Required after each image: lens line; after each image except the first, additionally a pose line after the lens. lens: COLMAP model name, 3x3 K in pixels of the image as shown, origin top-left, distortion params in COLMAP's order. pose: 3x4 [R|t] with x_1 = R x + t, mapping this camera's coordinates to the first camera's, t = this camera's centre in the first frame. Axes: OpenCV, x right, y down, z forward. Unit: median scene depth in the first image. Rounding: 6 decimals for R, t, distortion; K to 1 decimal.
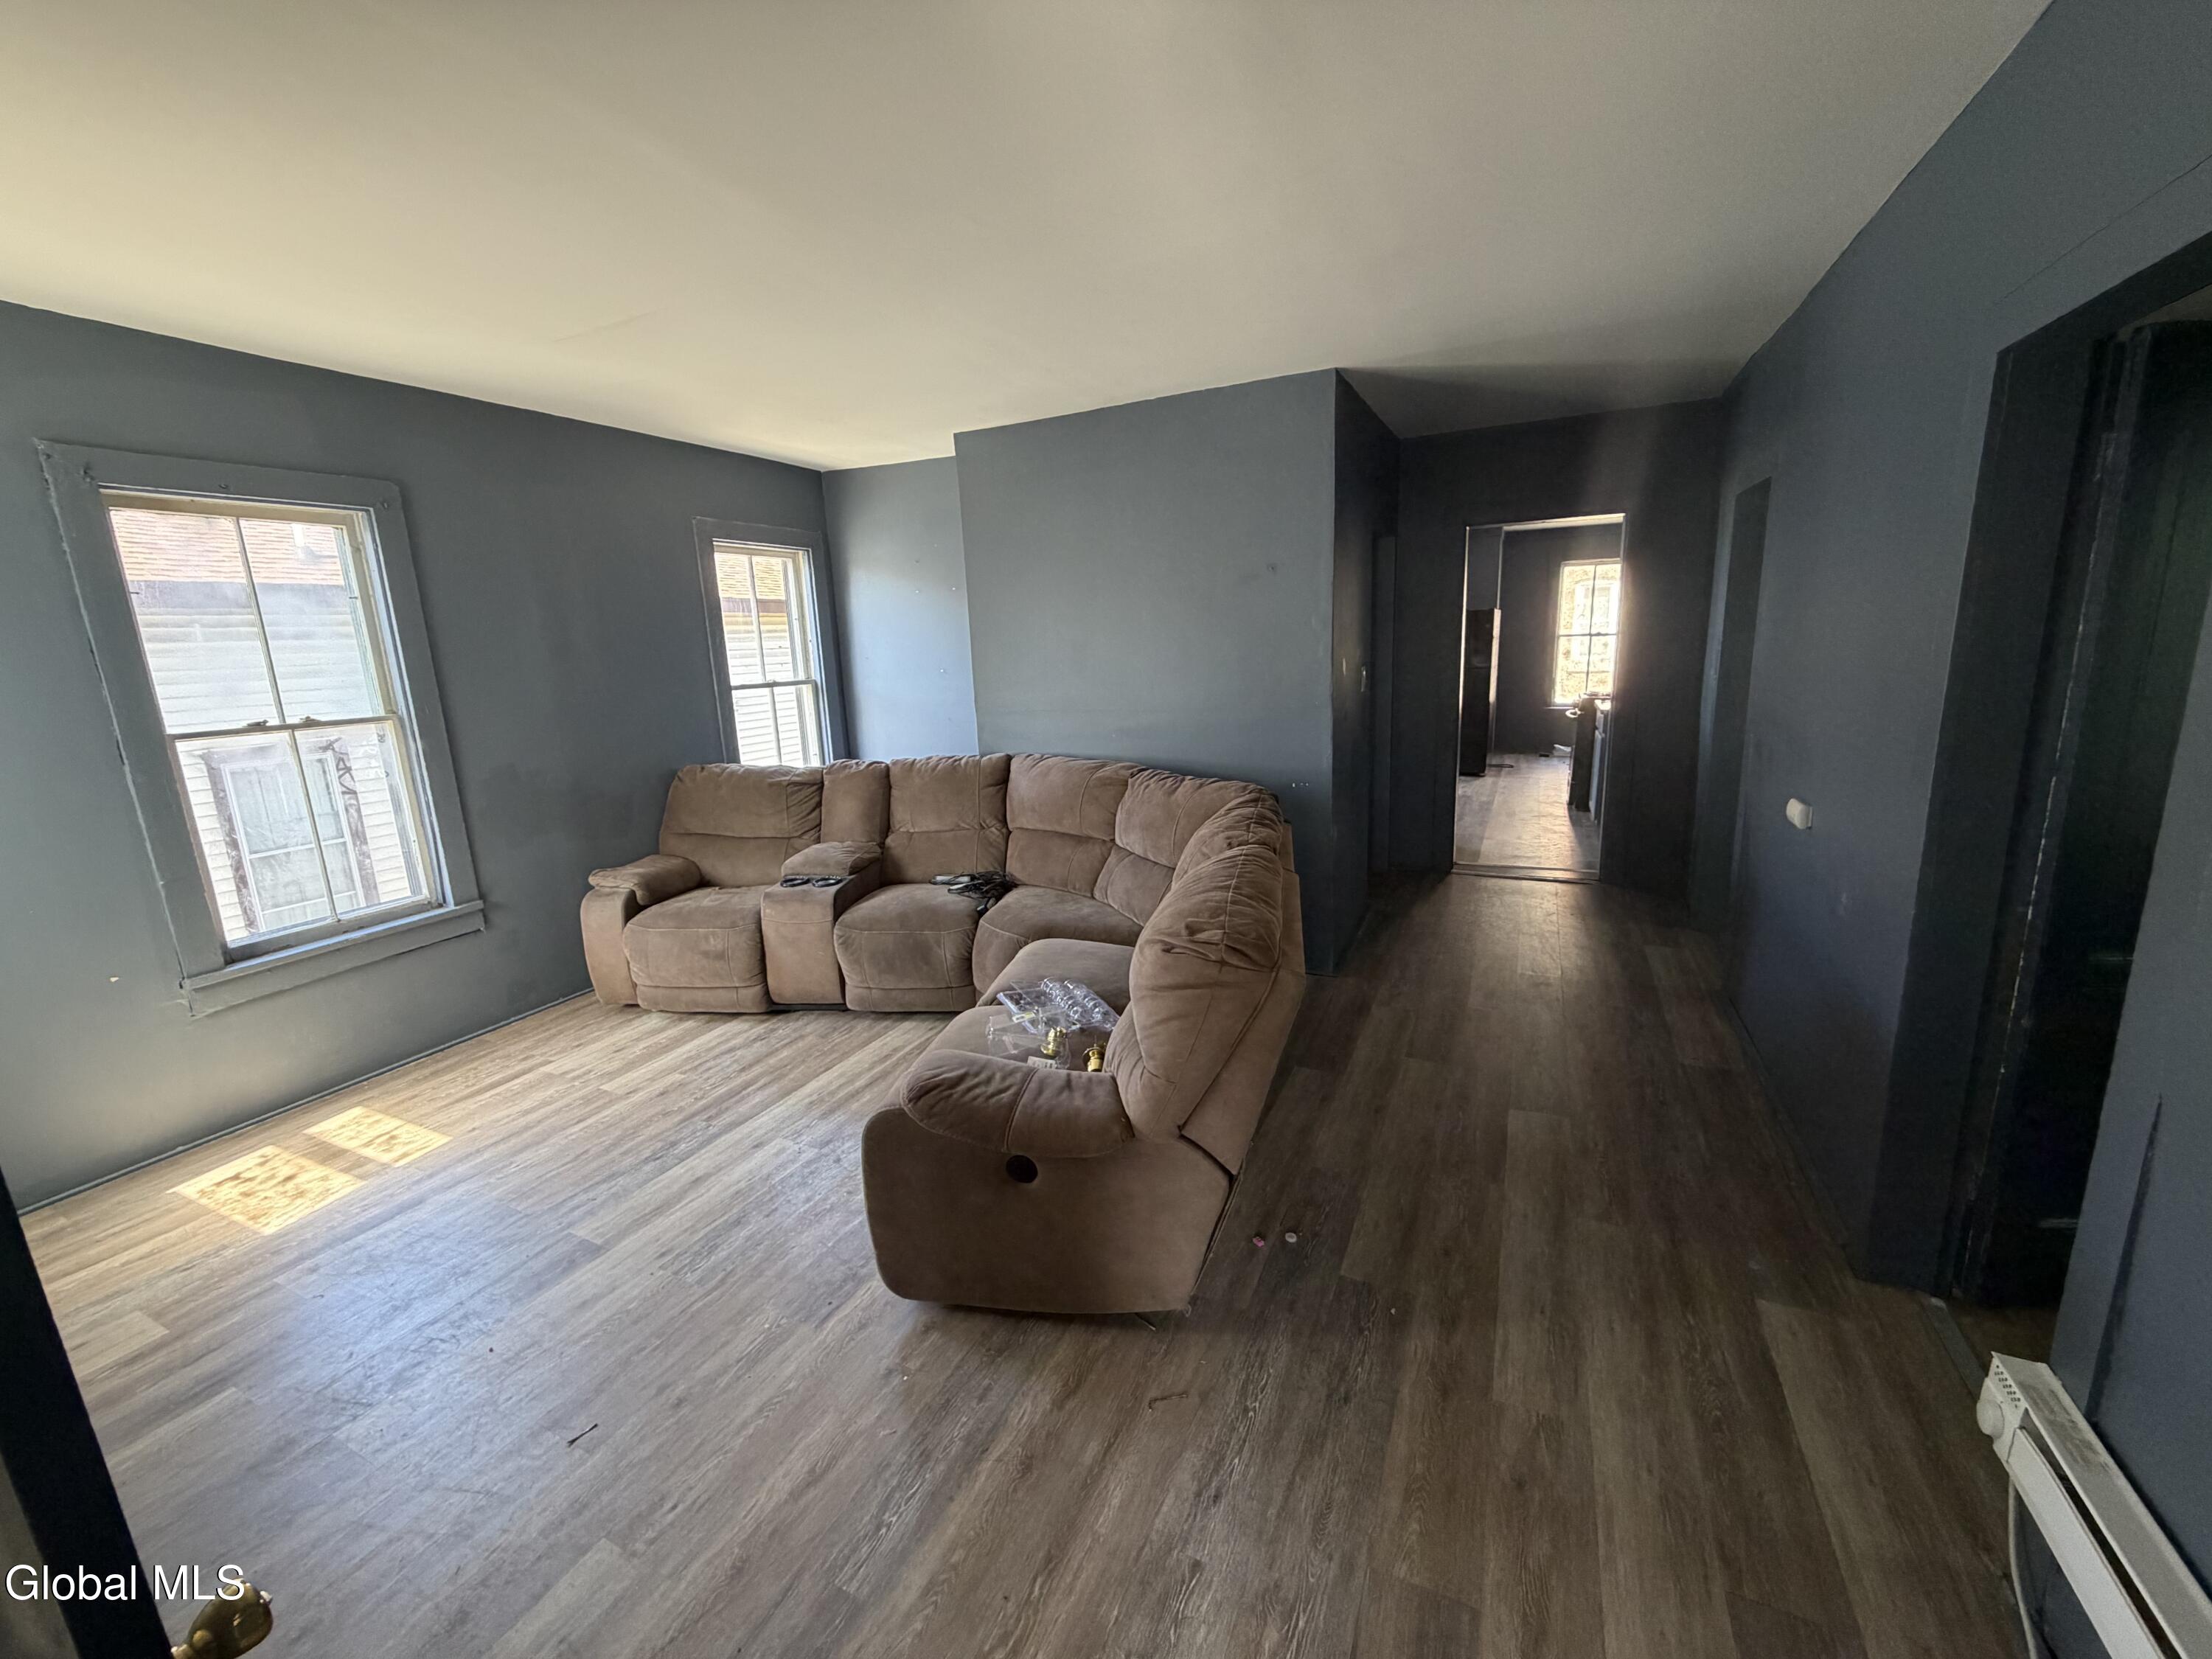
lens RADIAL K [[876.6, 0, 1100.8], [0, 876.6, 829.0], [0, 0, 1]] dist [-0.000991, -0.000096]
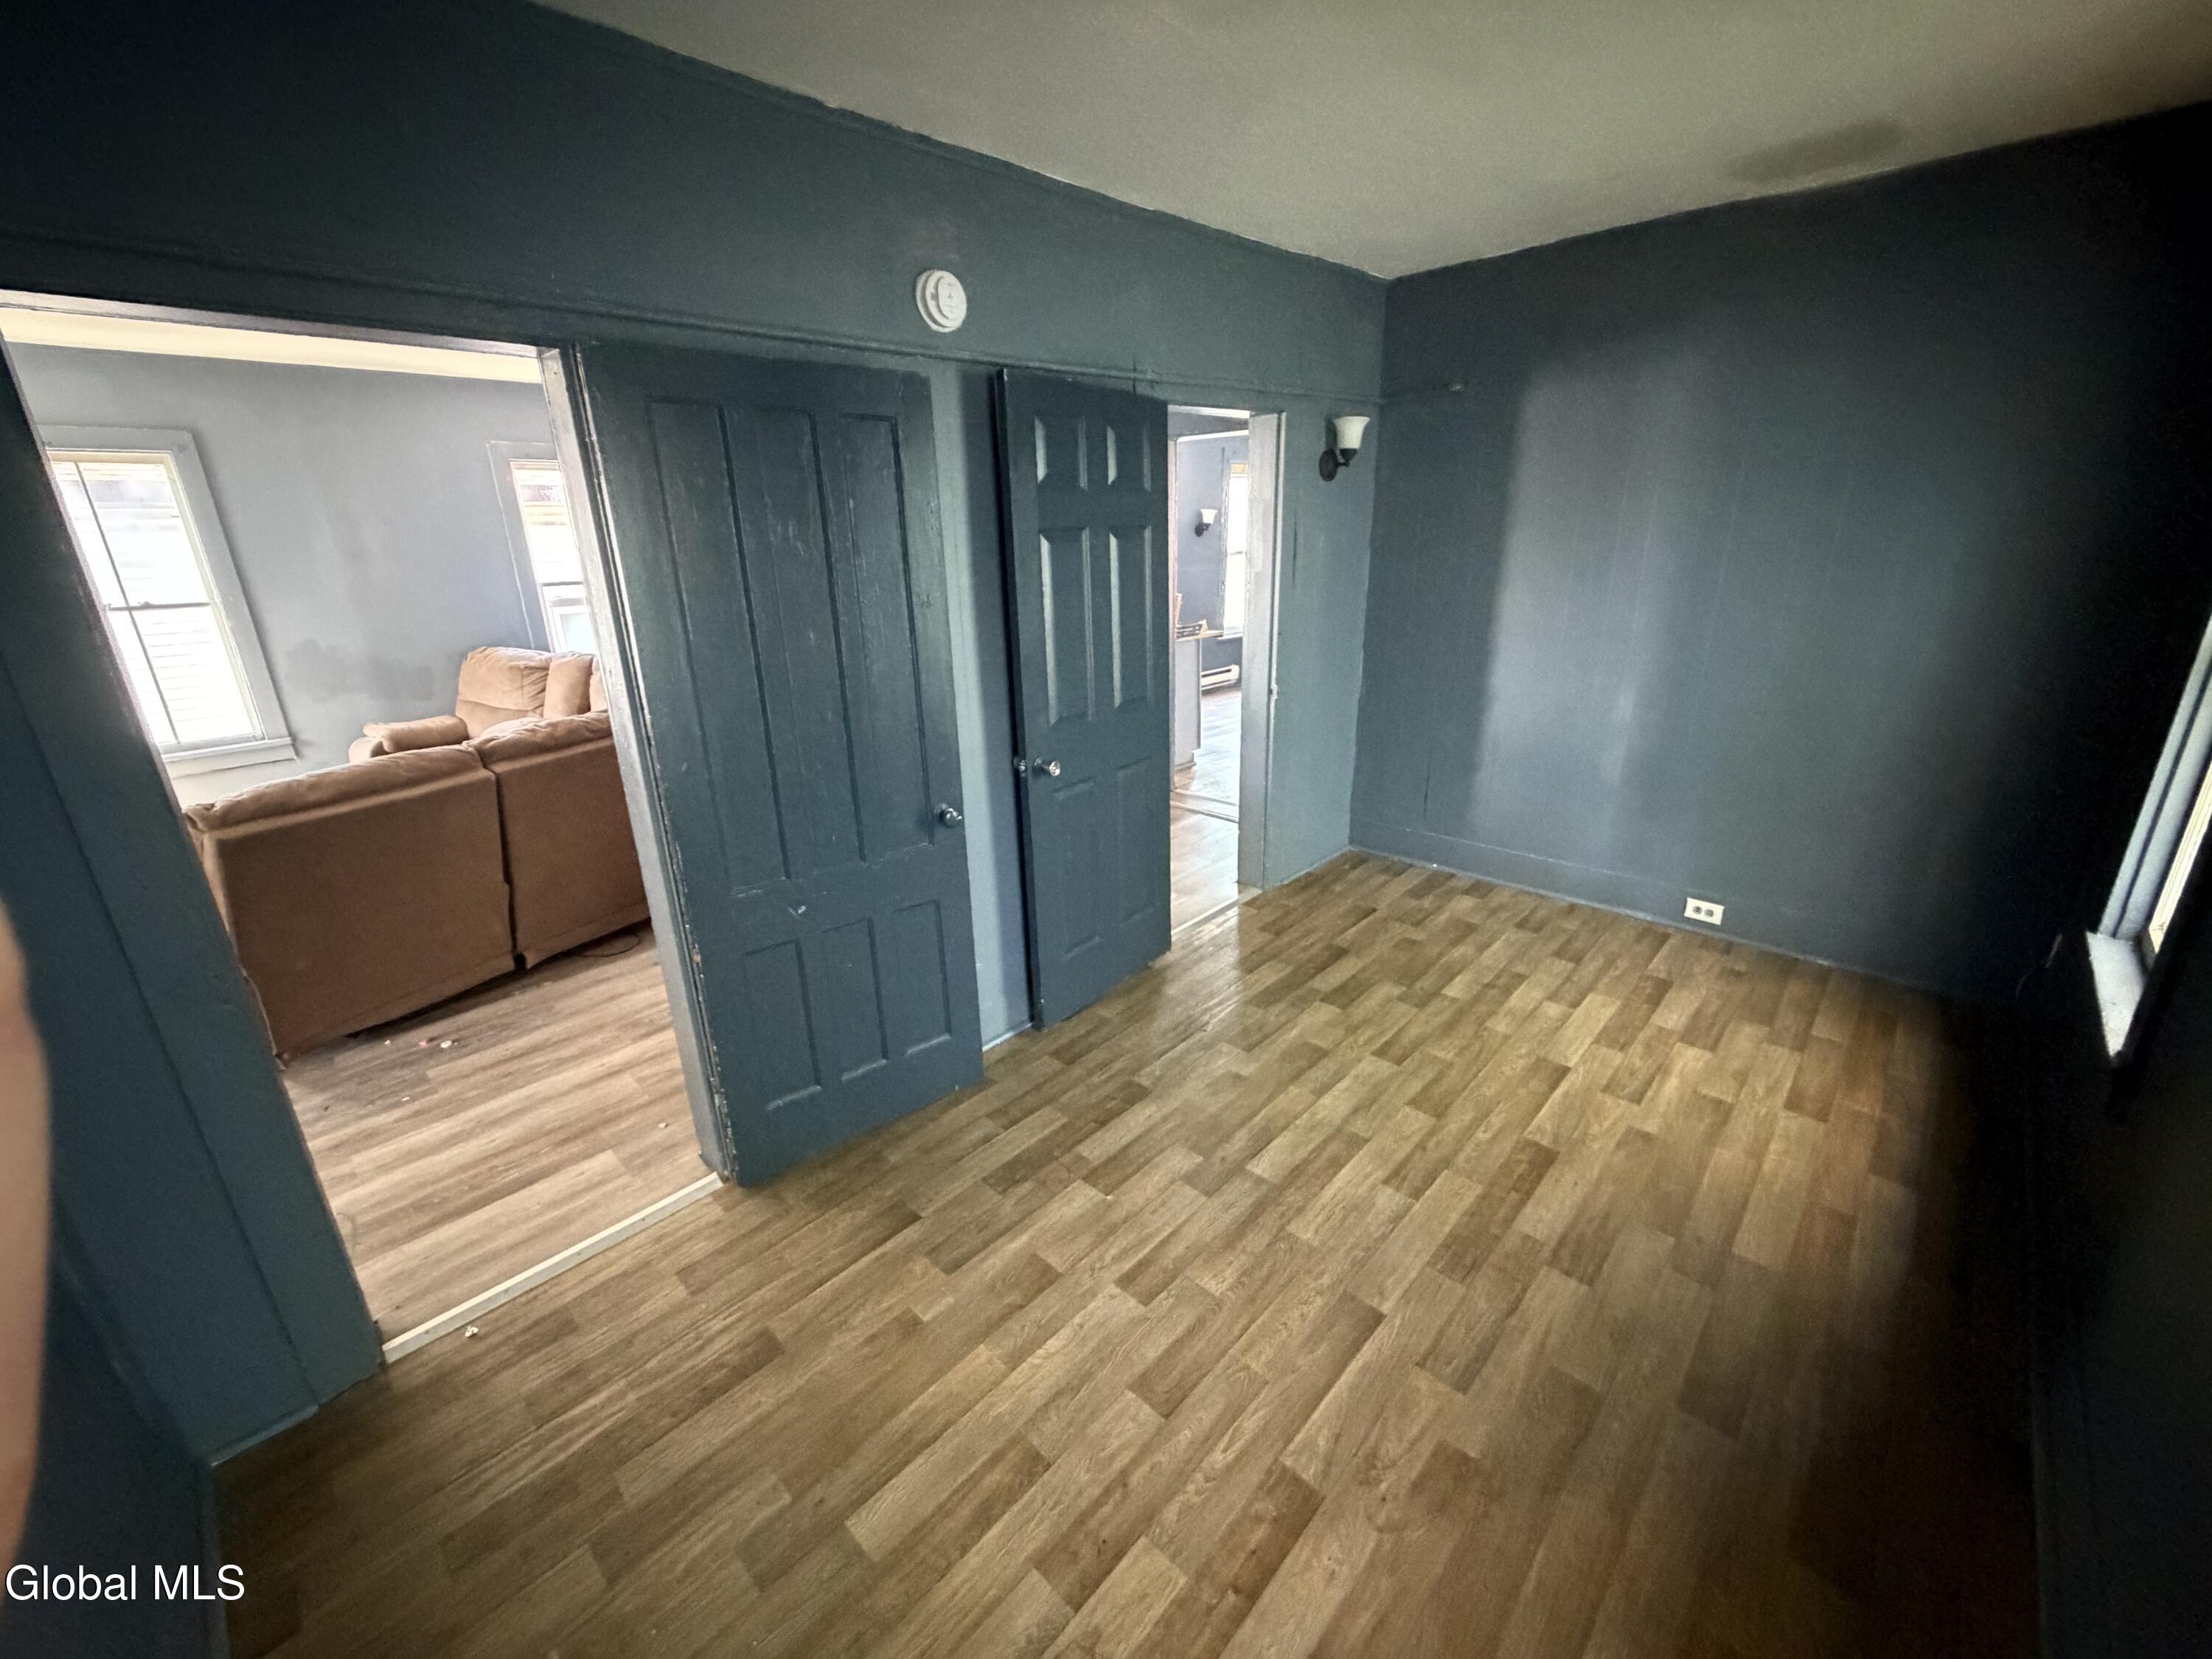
lens RADIAL K [[876.6, 0, 1100.8], [0, 876.6, 829.0], [0, 0, 1]] dist [-0.000991, -0.000096]
pose [[0.951434, 0.122930, -0.282243, 0.943804], [-0.083894, 0.985648, 0.146491, -0.089501], [0.296200, -0.115698, 0.948092, 0.036600]]
